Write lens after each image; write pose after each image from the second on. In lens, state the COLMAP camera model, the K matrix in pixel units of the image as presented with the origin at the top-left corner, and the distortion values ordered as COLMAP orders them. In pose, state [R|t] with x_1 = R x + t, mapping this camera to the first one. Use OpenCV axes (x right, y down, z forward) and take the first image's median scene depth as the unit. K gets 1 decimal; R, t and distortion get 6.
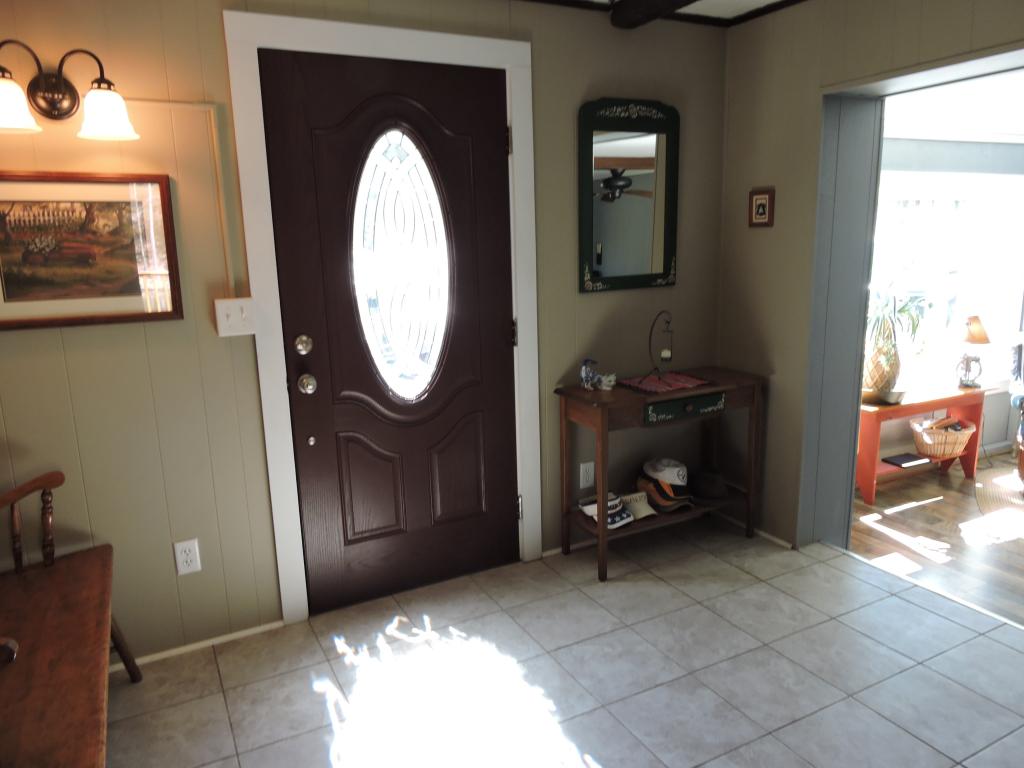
lens RADIAL K [[740.1, 0, 512.5], [0, 740.1, 383.2], [0, 0, 1]] dist [0.003726, -0.001561]
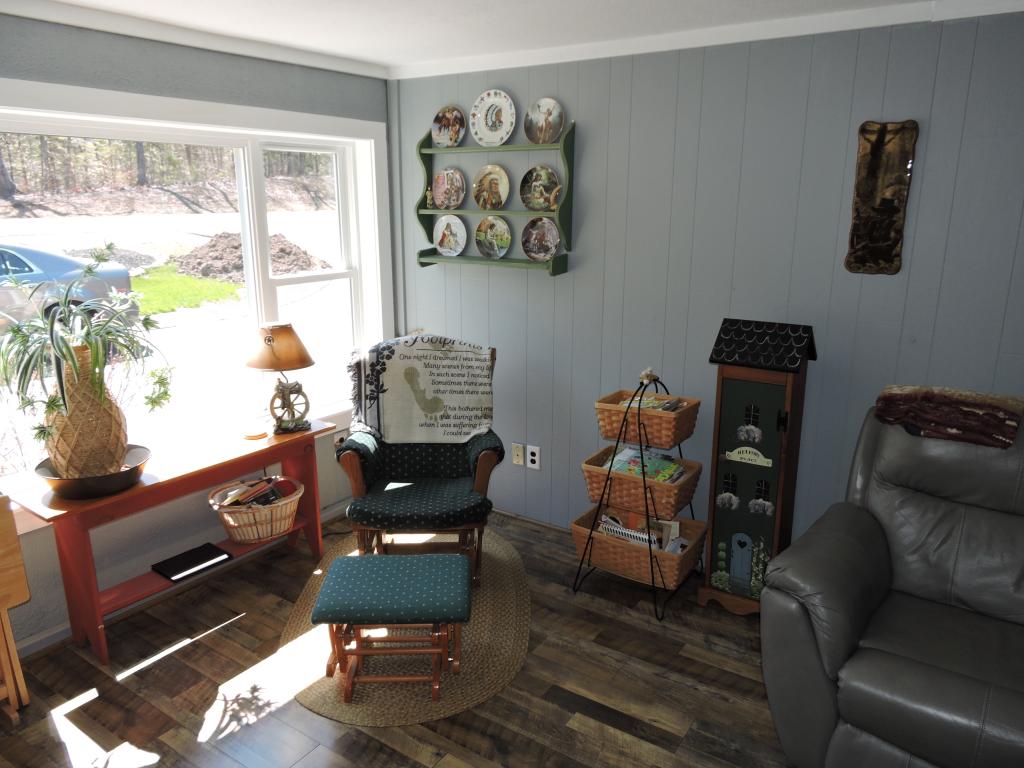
lens RADIAL K [[740.1, 0, 512.9], [0, 740.1, 386.7], [0, 0, 1]] dist [0.003726, -0.001561]
pose [[0.880663, -0.103530, 0.462292, 0.491693], [0.081136, 0.994372, 0.068127, -0.065399], [-0.466743, -0.022488, 0.884107, 0.312788]]
